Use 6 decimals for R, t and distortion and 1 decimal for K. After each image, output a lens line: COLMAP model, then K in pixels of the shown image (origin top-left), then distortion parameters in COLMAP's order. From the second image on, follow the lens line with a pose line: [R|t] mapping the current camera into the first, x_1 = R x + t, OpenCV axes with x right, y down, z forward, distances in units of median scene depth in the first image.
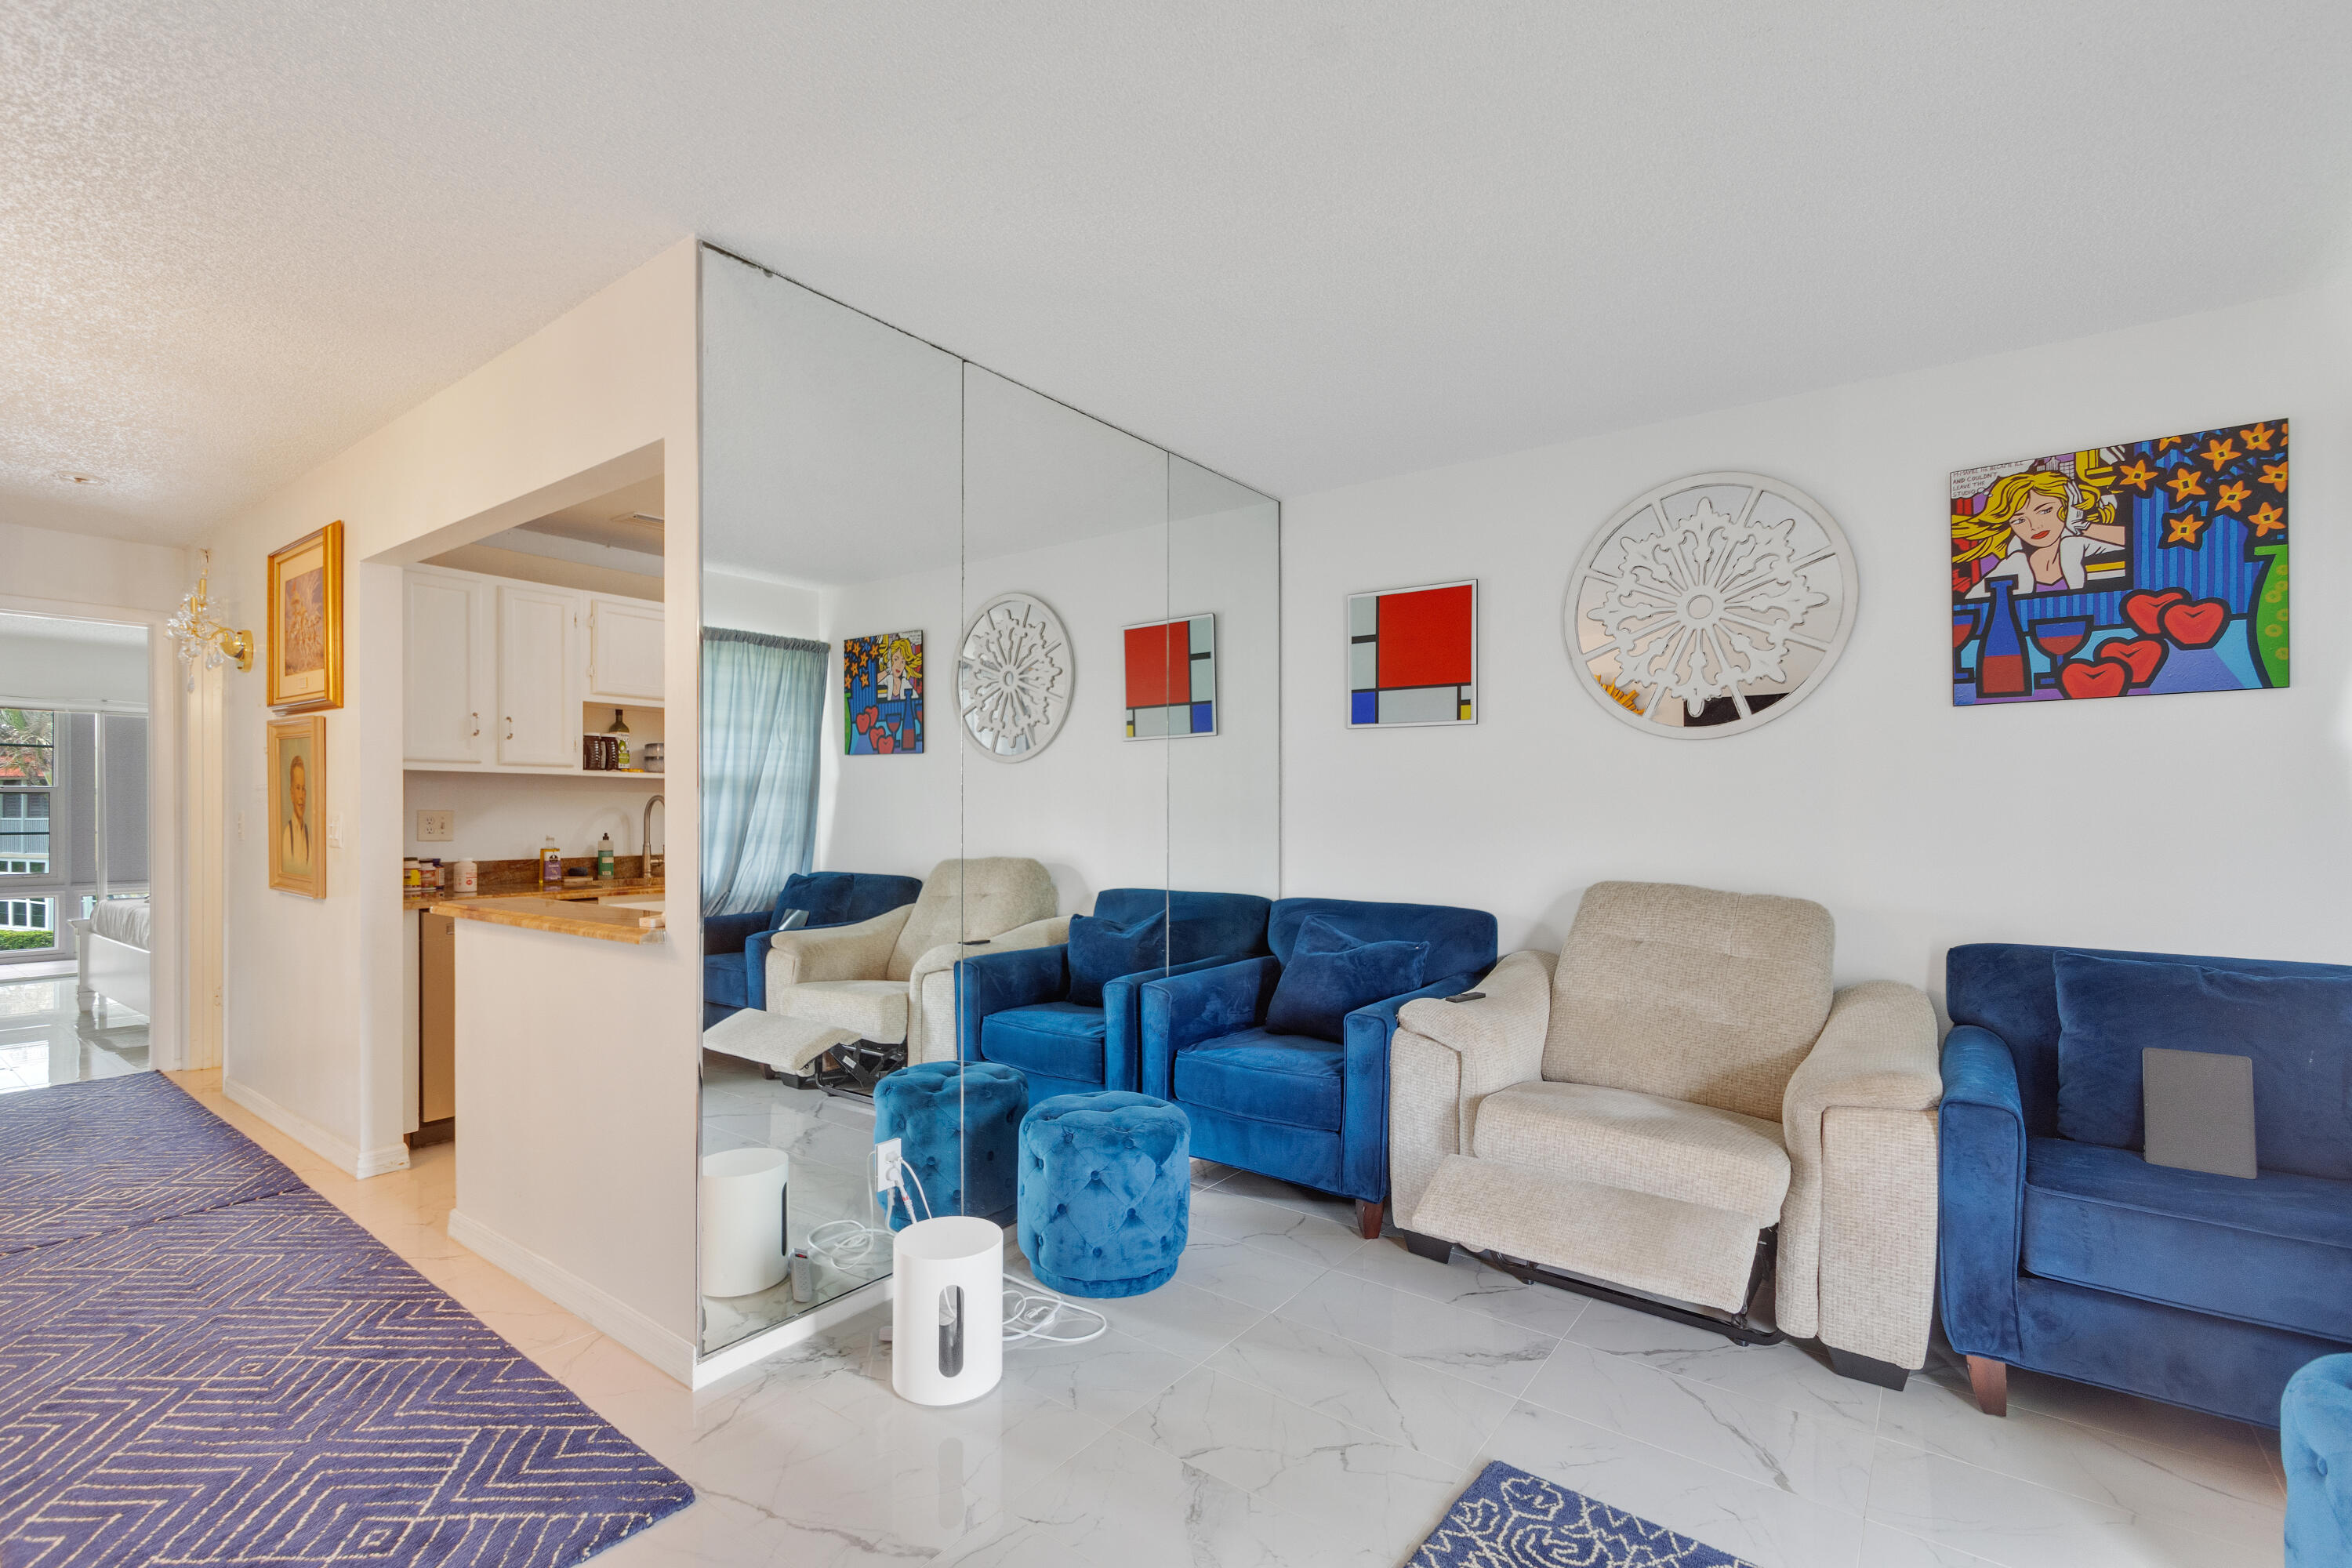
lens RADIAL K [[1036.1, 0, 1124.0], [0, 1036.1, 809.5], [0, 0, 1]] dist [0.008896, -0.008865]
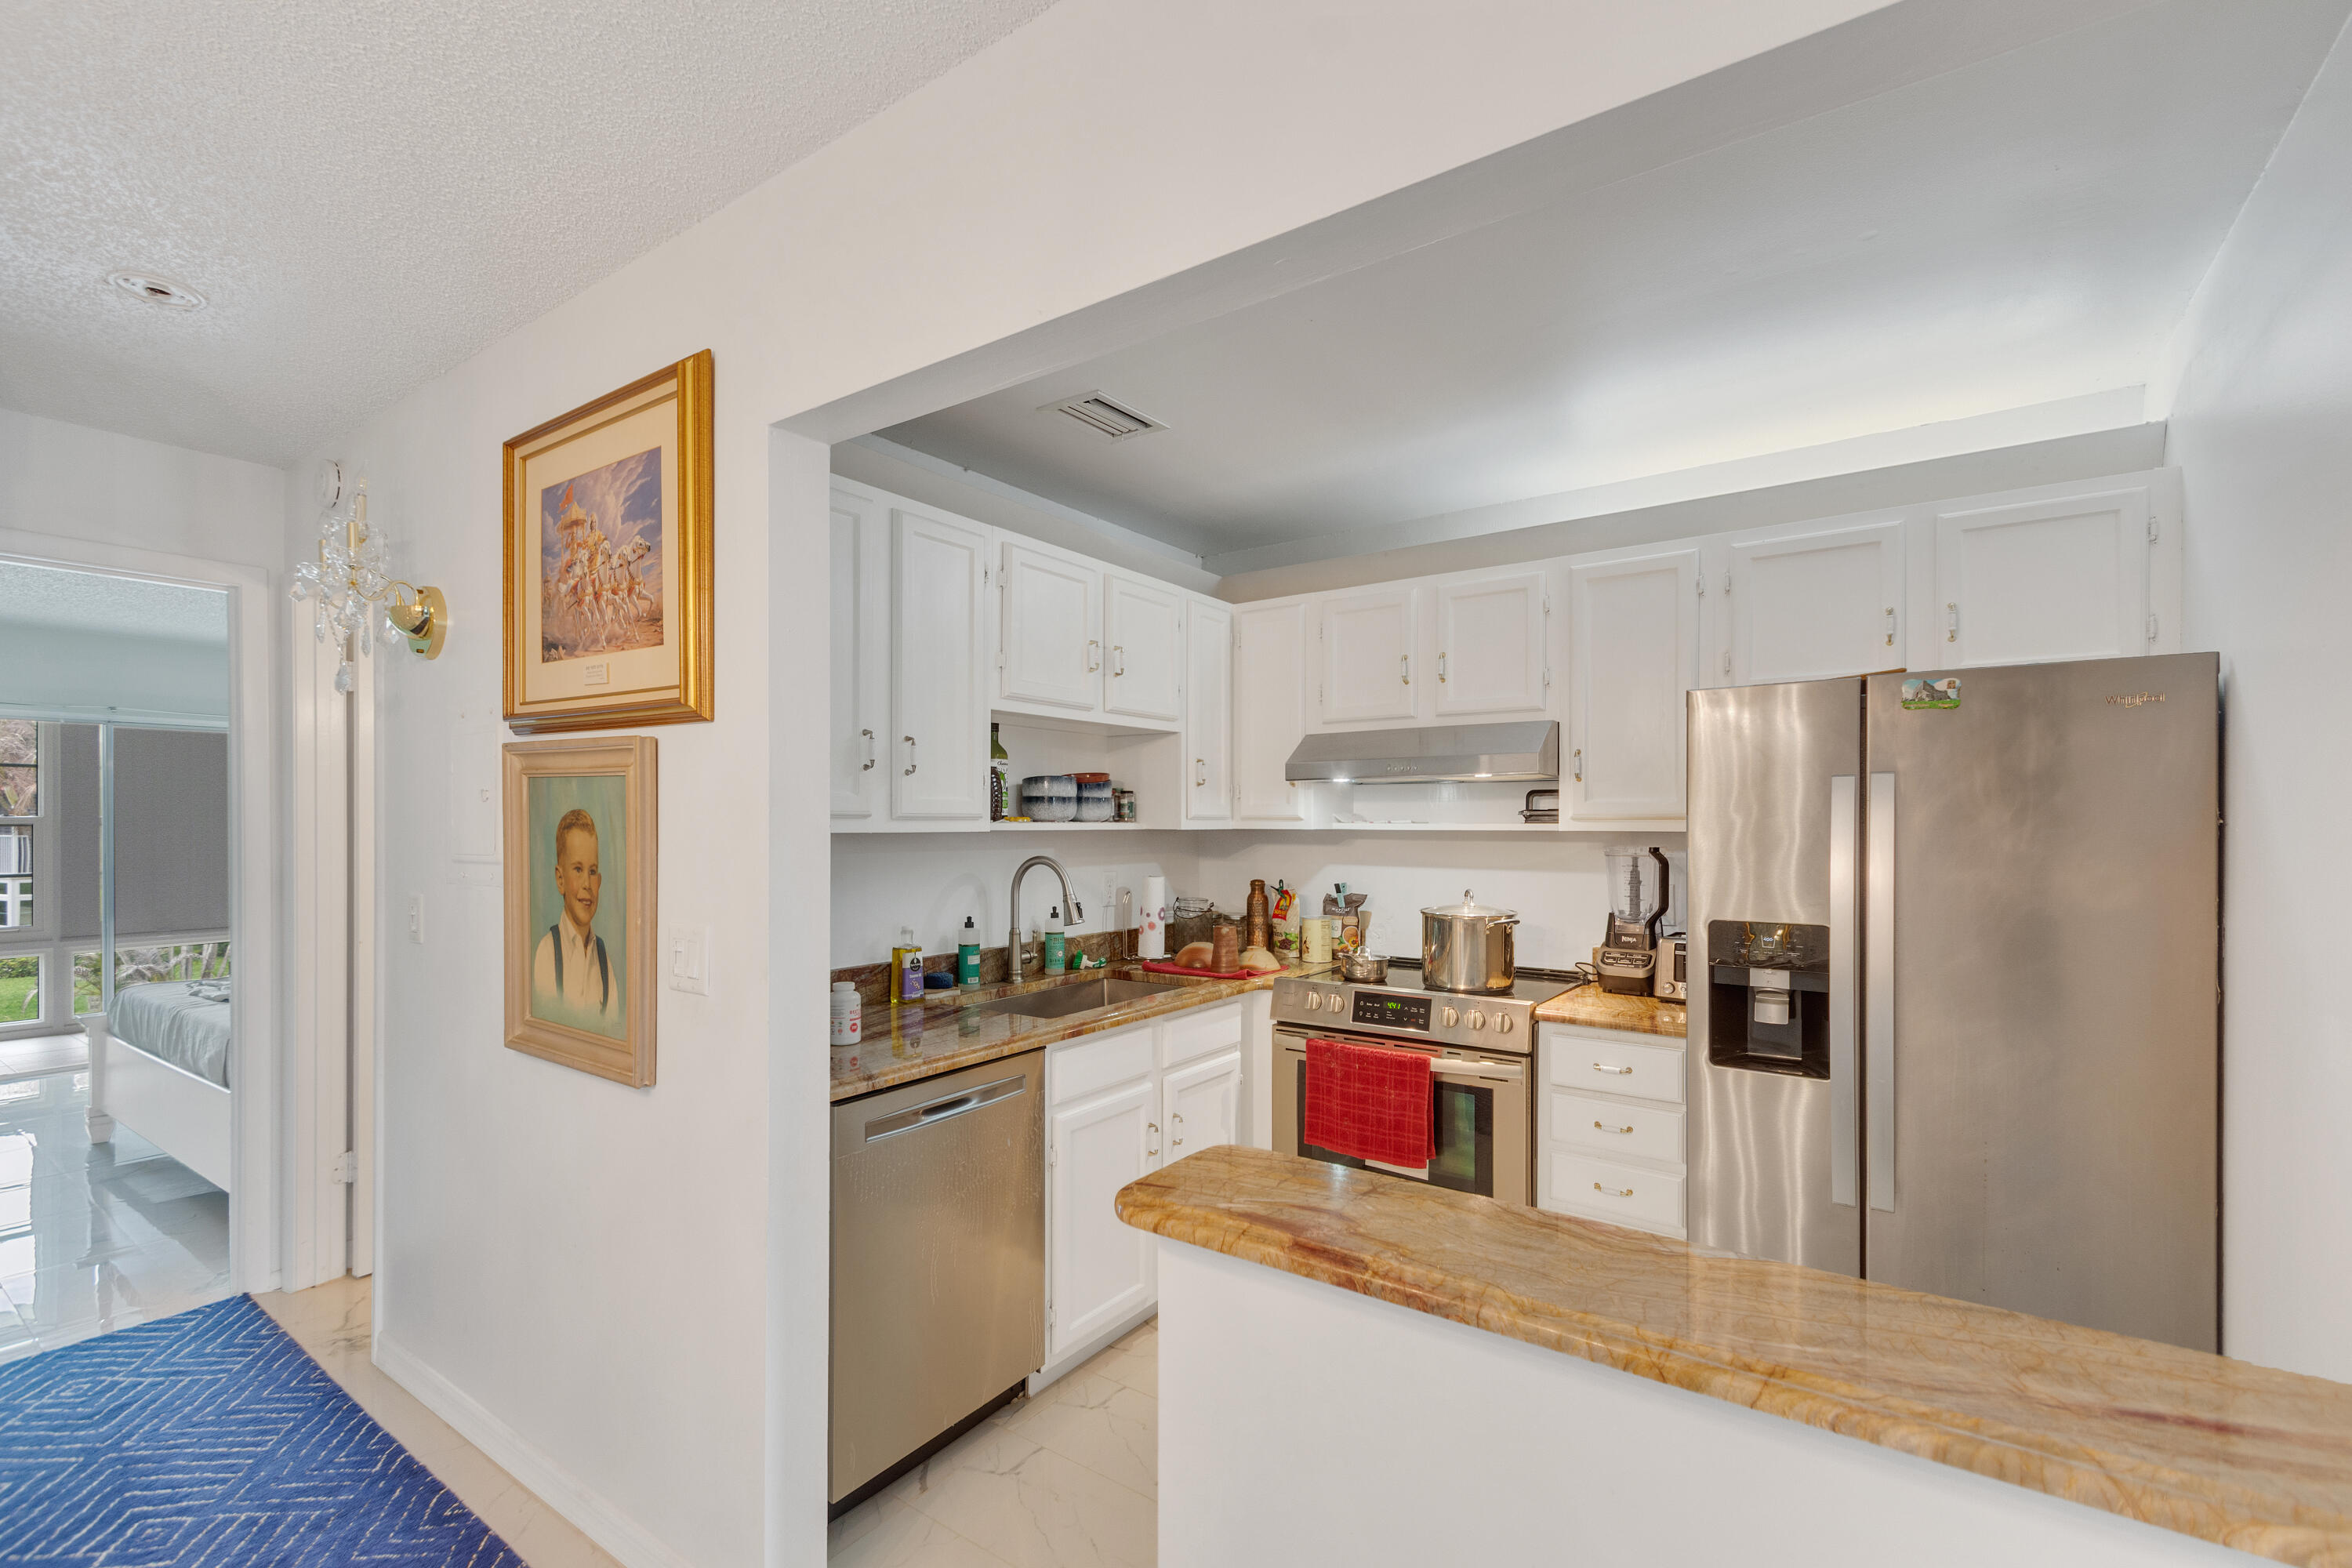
lens RADIAL K [[1036.1, 0, 1142.8], [0, 1036.1, 822.6], [0, 0, 1]] dist [0.008896, -0.008865]
pose [[0.999606, 0.001646, 0.028028, -0.489677], [-0.001740, 0.999993, 0.003319, -0.044717], [-0.028022, -0.003367, 0.999602, 0.429407]]
